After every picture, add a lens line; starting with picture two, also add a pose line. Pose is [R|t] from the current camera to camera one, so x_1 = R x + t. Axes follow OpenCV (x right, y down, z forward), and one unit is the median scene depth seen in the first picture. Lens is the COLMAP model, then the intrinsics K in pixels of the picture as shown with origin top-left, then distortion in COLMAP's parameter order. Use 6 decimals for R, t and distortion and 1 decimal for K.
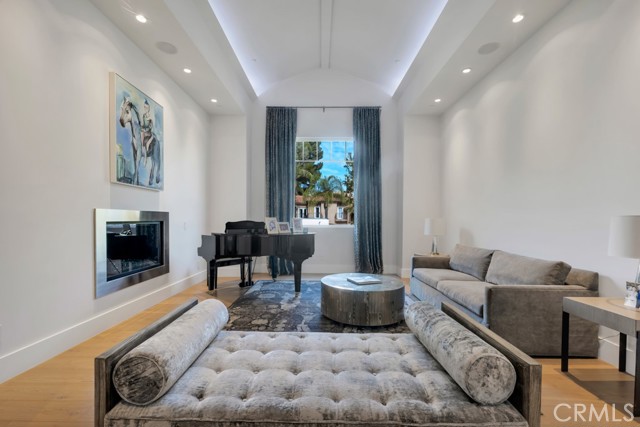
lens RADIAL K [[272.4, 0, 319.2], [0, 272.4, 217.2], [0, 0, 1]] dist [0.001377, 0.000006]
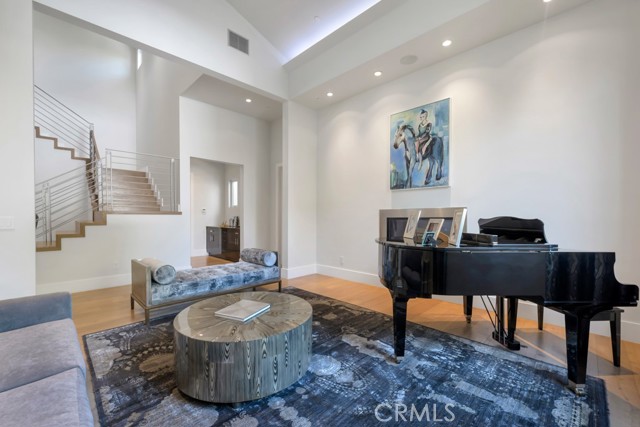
lens RADIAL K [[272.4, 0, 319.5], [0, 272.4, 216.7], [0, 0, 1]] dist [0.001377, 0.000006]
pose [[-0.710443, -0.002087, -0.703752, 0.464229], [0.004890, 0.999957, -0.007902, 0.018576], [0.703738, -0.009055, -0.710402, 1.500533]]
